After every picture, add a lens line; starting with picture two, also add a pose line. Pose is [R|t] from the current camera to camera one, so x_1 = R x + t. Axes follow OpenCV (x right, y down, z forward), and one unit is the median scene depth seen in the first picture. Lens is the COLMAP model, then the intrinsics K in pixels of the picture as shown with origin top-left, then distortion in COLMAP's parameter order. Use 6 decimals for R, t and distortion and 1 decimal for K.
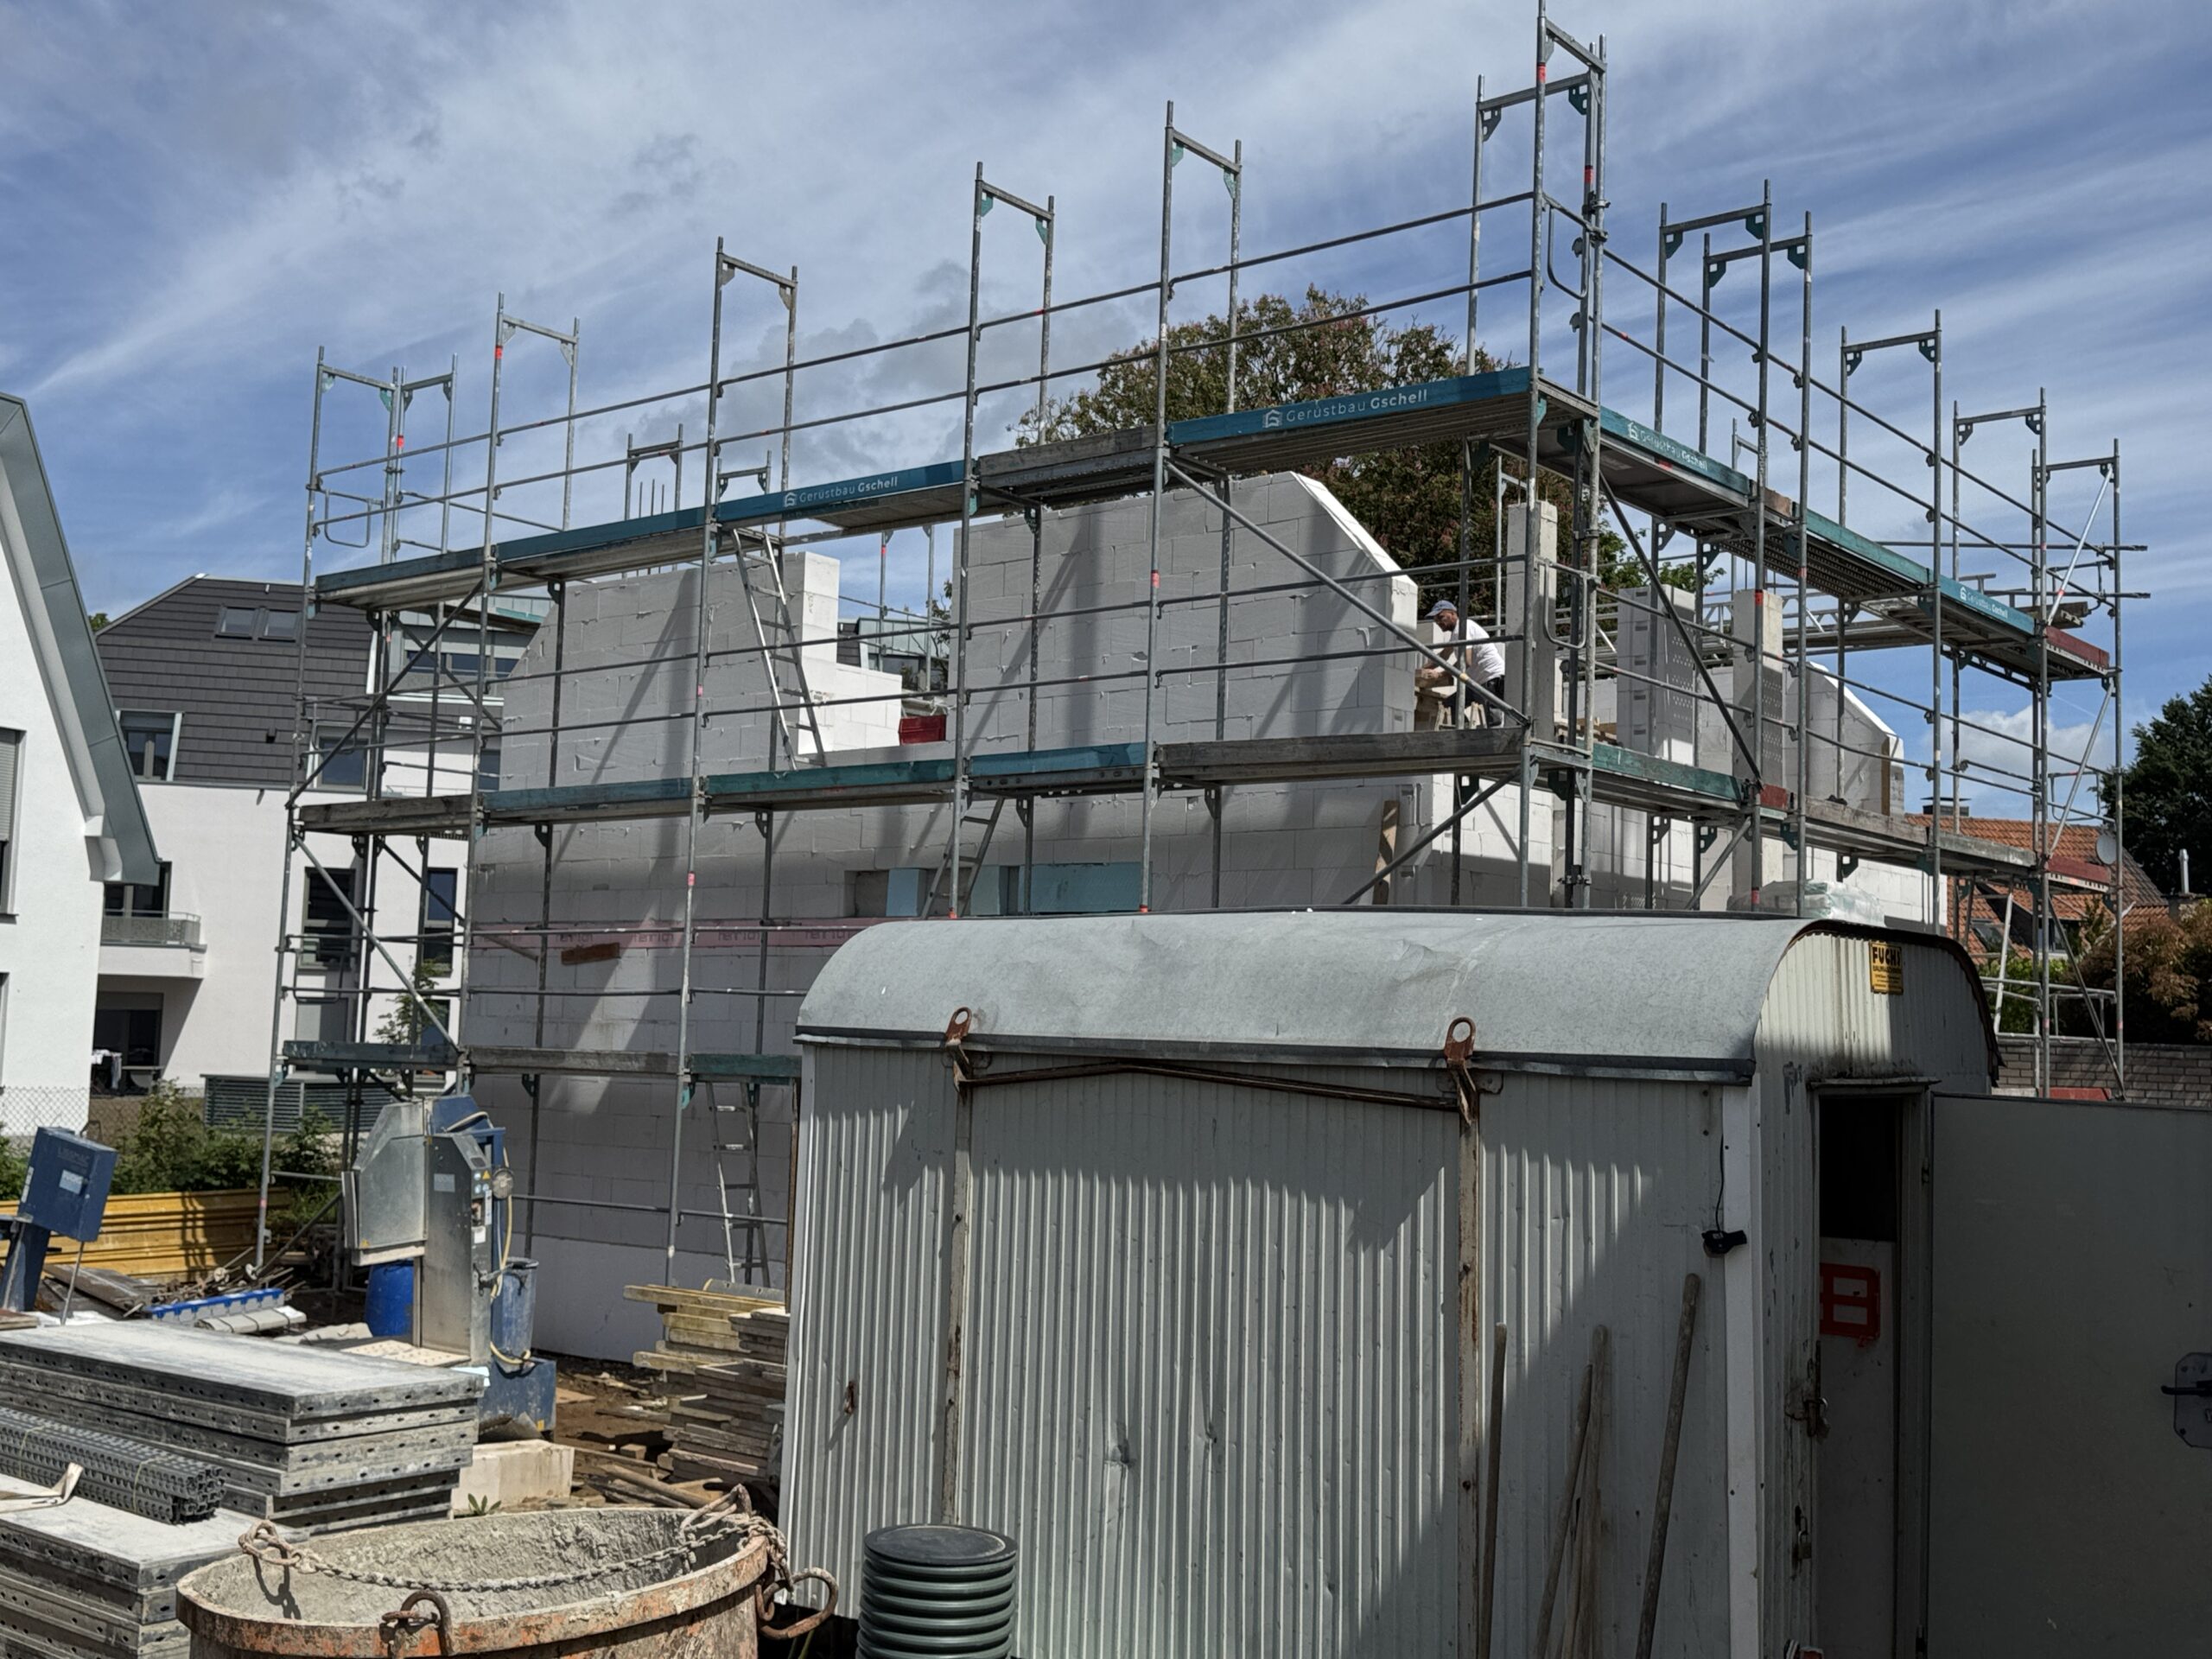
lens RADIAL K [[2291.0, 0, 1105.5], [0, 2291.0, 833.8], [0, 0, 1]] dist [0.117828, 0.000000]
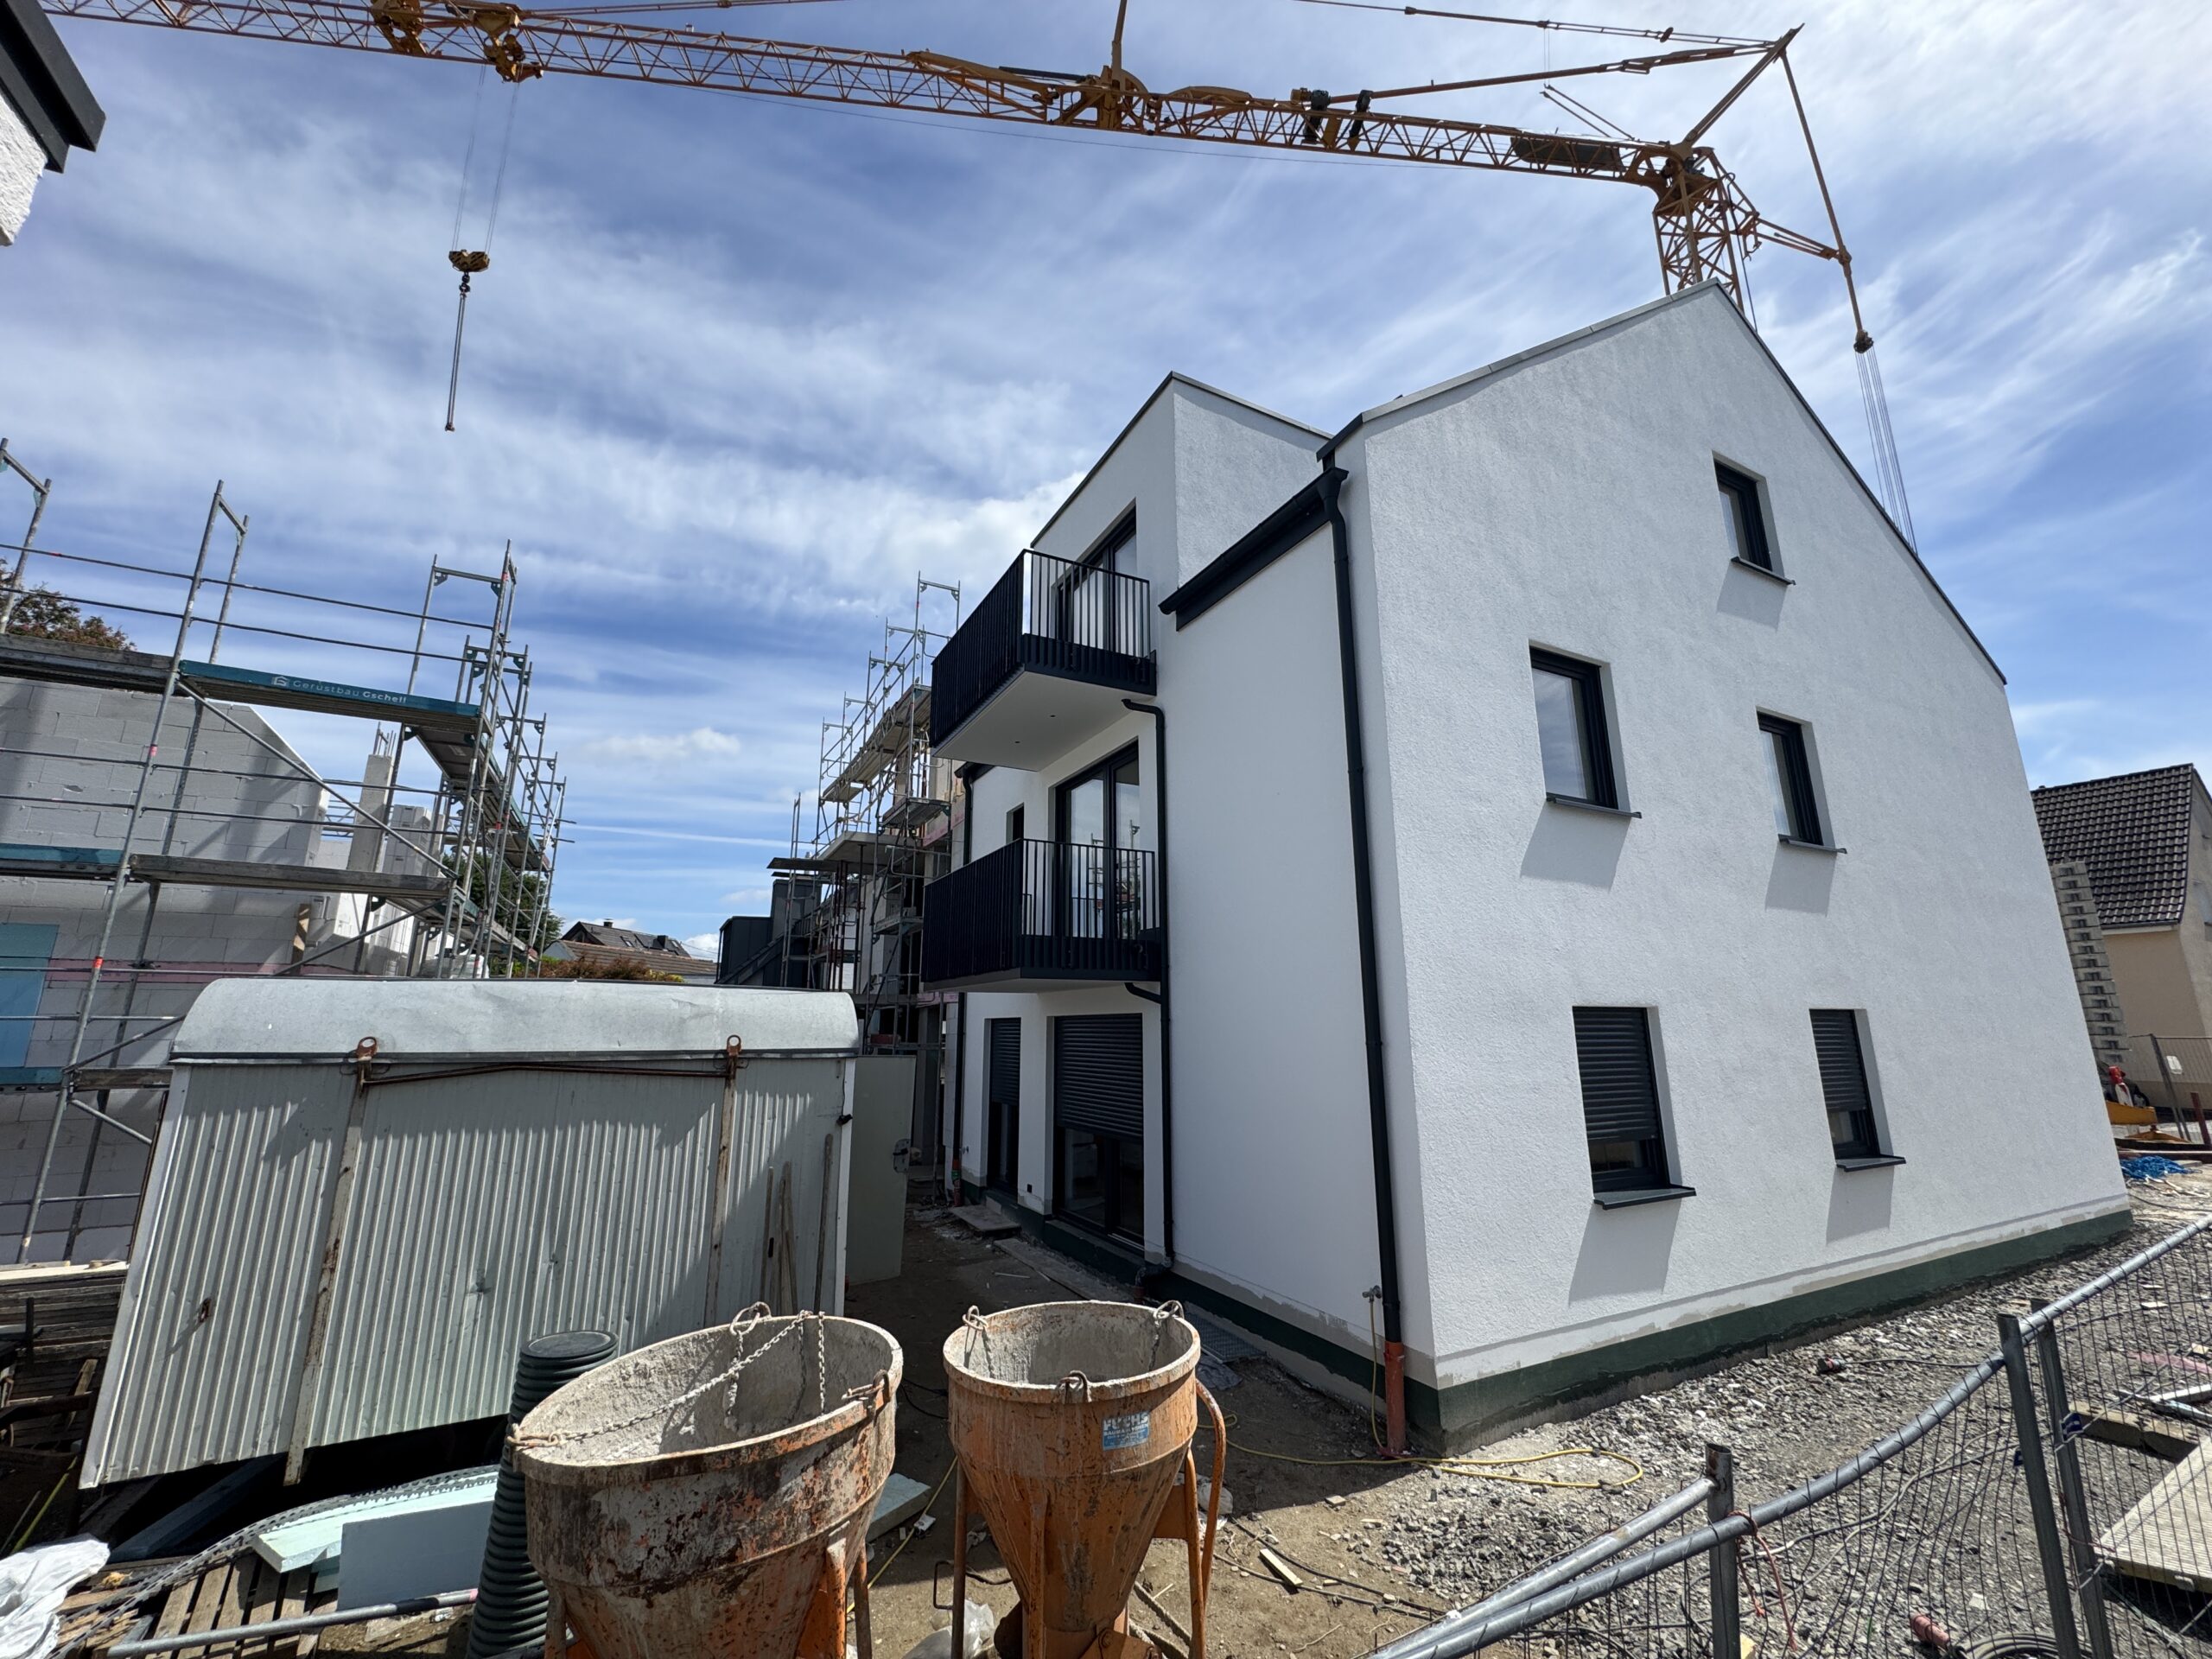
lens RADIAL K [[887.9, 0, 1105.5], [0, 887.9, 827.1], [0, 0, 1]] dist [-0.003503, 0.000607]
pose [[0.393899, 0.176043, 0.902138, -0.458846], [-0.066162, 0.984372, -0.163202, -0.003845], [-0.916769, 0.004598, 0.399391, 0.260707]]
